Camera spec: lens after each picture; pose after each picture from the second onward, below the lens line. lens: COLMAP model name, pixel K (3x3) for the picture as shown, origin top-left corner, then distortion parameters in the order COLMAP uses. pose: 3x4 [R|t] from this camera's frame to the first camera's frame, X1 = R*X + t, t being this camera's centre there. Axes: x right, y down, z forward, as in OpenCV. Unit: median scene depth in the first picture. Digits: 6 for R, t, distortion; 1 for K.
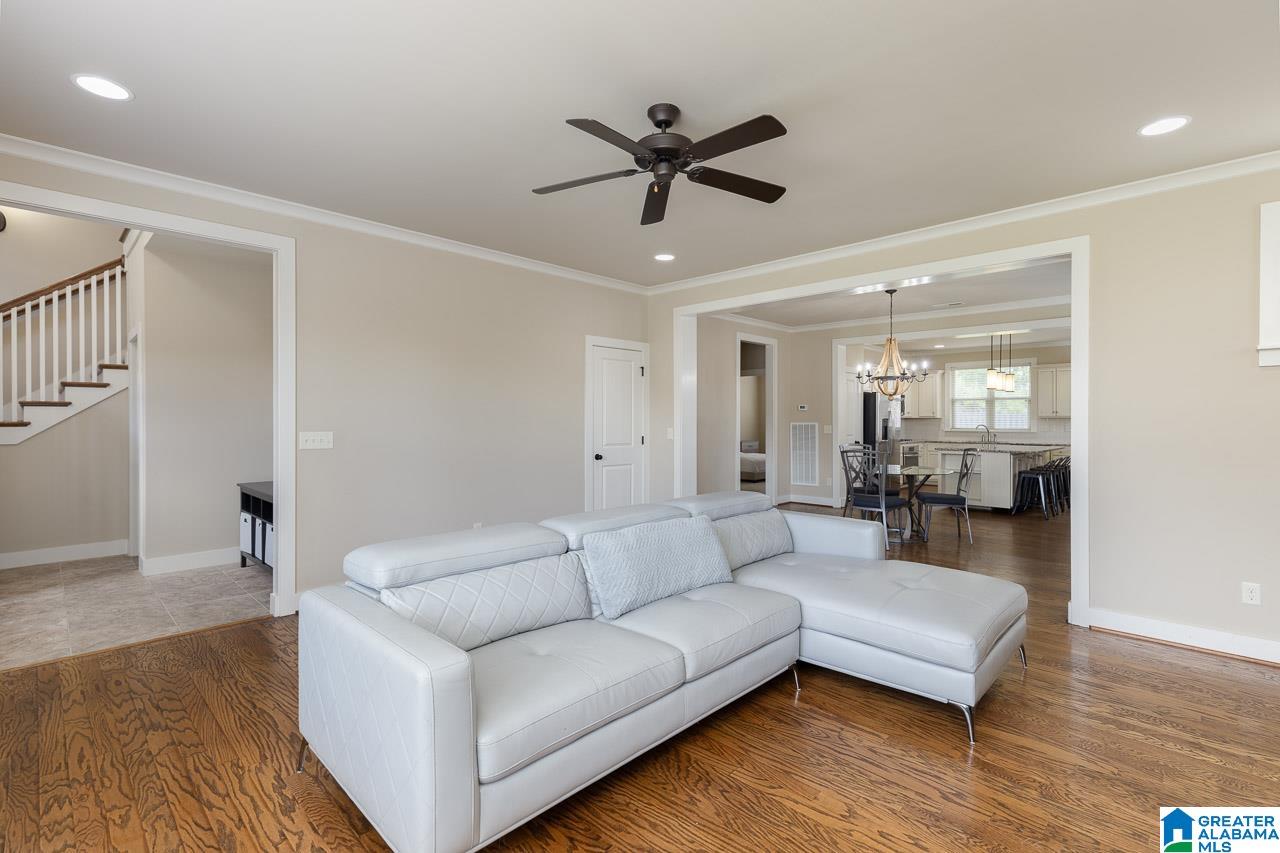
lens RADIAL K [[590.0, 0, 640.0], [0, 590.0, 426.5], [0, 0, 1]] dist [0.000579, -0.000004]
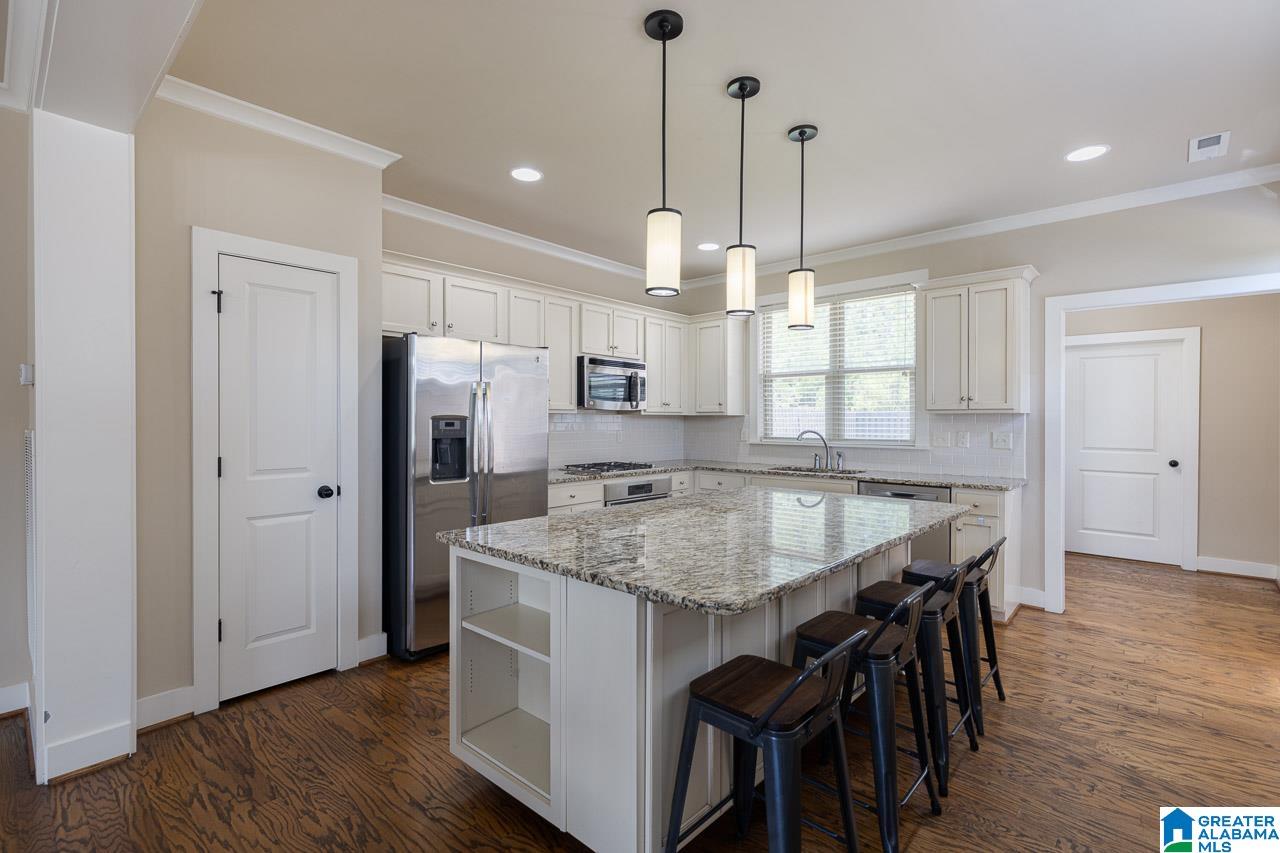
lens RADIAL K [[590.0, 0, 640.0], [0, 590.0, 426.5], [0, 0, 1]] dist [0.000579, -0.000004]
pose [[0.998750, -0.000091, 0.049986, 0.435388], [0.000105, 1.000000, -0.000274, -0.005602], [-0.049986, 0.000279, 0.998750, 0.579170]]
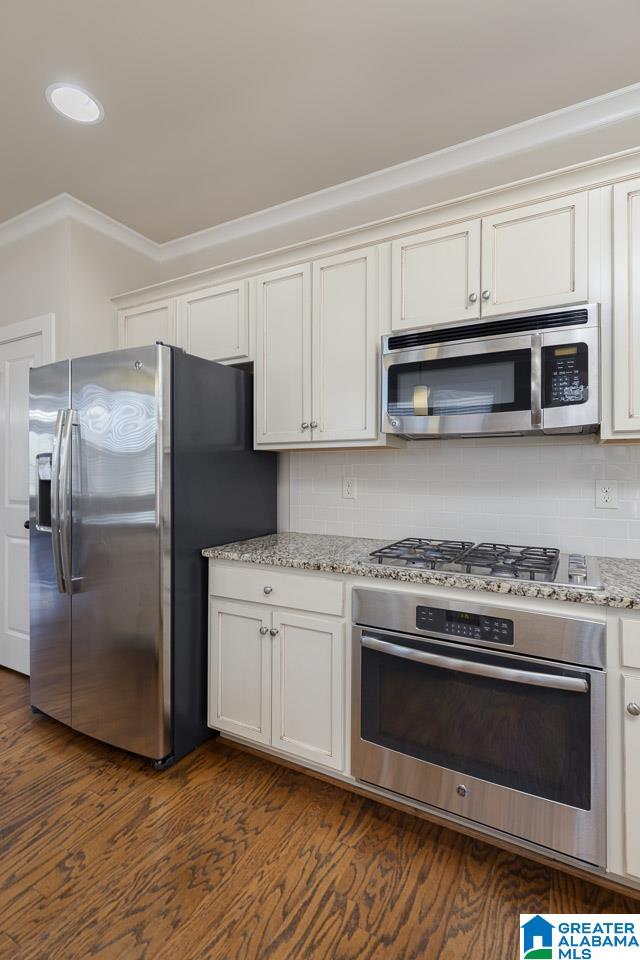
lens RADIAL K [[428.9, 0, 315.4], [0, 428.9, 469.3], [0, 0, 1]] dist [0.005142, 0.000501]
pose [[0.287900, -0.008887, -0.957619, 0.560841], [-0.009364, 0.999883, -0.012095, -0.003372], [0.957615, 0.012449, 0.287783, 0.917894]]
